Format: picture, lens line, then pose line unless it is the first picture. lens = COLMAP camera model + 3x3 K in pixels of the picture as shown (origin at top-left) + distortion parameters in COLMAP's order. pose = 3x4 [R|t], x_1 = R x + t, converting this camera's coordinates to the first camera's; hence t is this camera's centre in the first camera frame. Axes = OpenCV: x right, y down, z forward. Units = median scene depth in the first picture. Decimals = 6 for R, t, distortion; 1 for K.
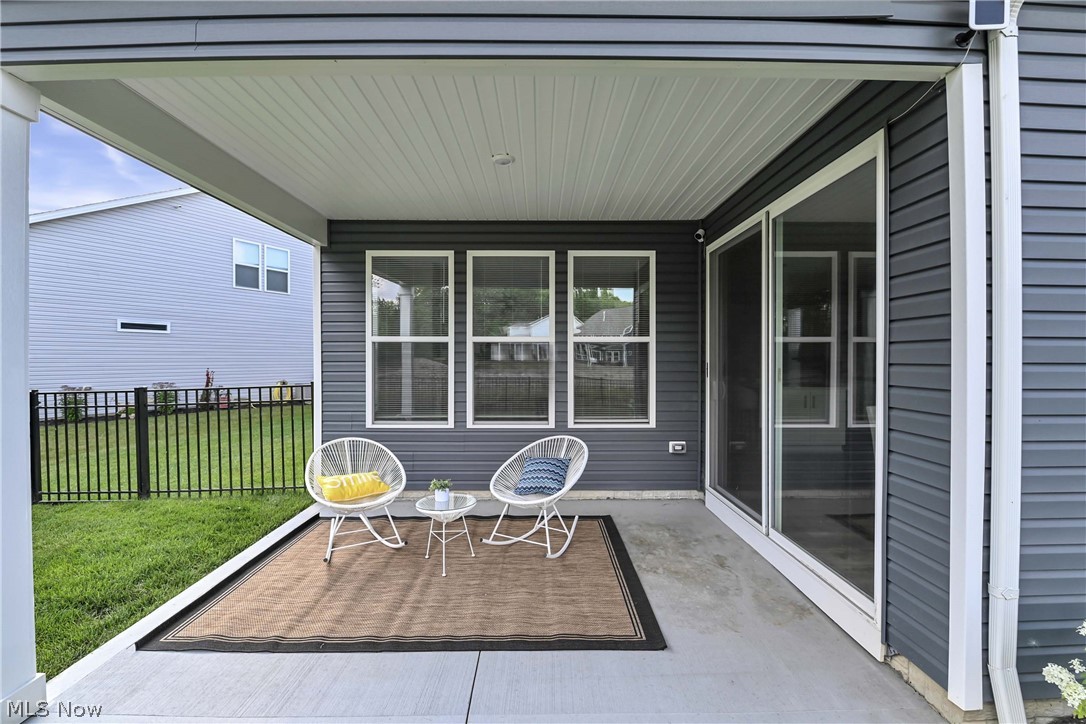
lens RADIAL K [[477.0, 0, 540.3], [0, 477.0, 354.0], [0, 0, 1]] dist [0.000697, -0.013764]
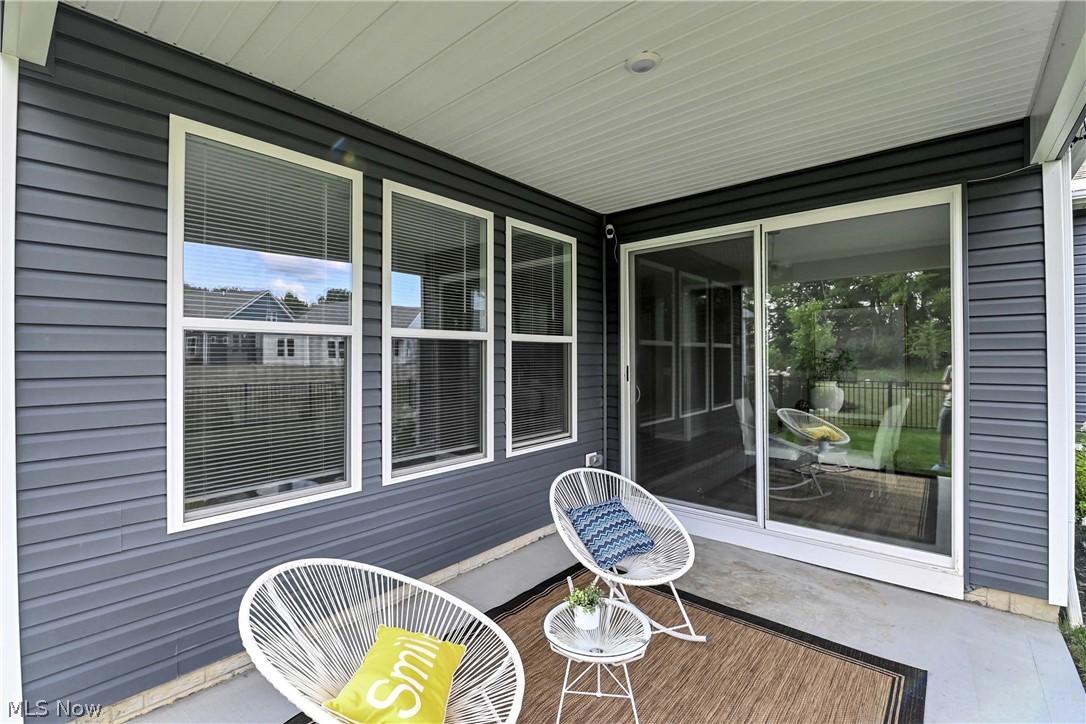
lens RADIAL K [[477.0, 0, 540.3], [0, 477.0, 354.0], [0, 0, 1]] dist [0.000697, -0.013764]
pose [[0.660776, 0.002388, 0.750579, -0.460920], [-0.004254, 0.999991, 0.000564, -0.005157], [-0.750571, -0.003565, 0.660780, 0.474539]]
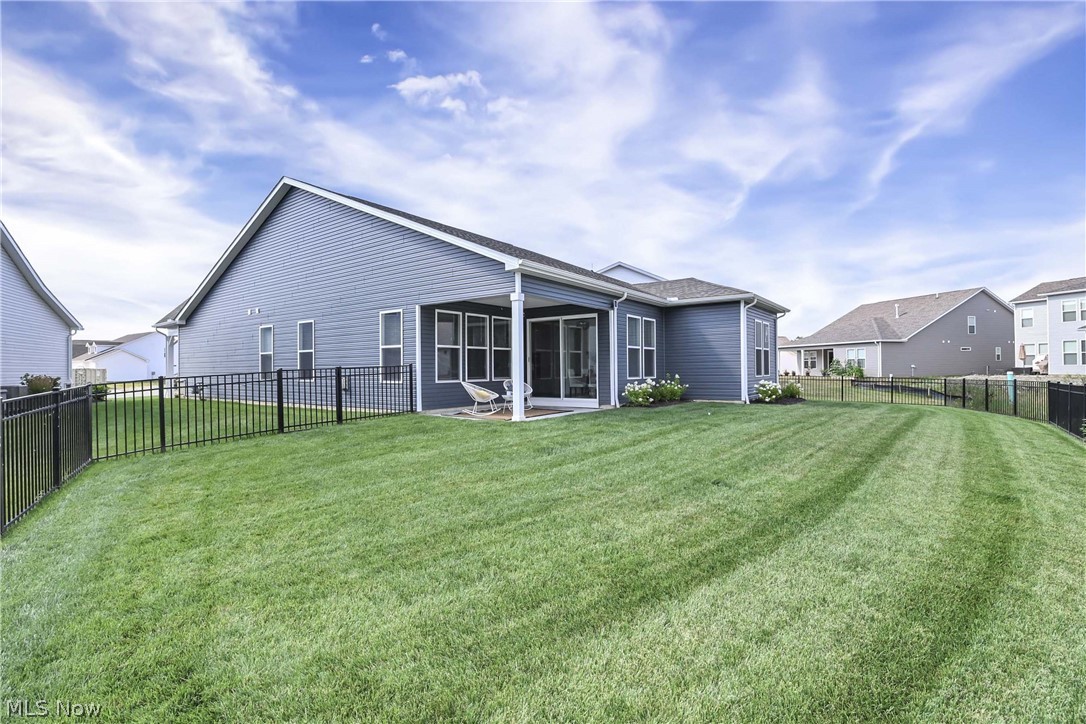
lens RADIAL K [[481.6, 0, 540.2], [0, 481.6, 359.6], [0, 0, 1]] dist [-0.000611, -0.009194]
pose [[0.600278, 0.009423, 0.799736, -1.987957], [-0.001215, 0.999940, -0.010870, 0.063957], [-0.799790, 0.005553, 0.600254, -0.879447]]
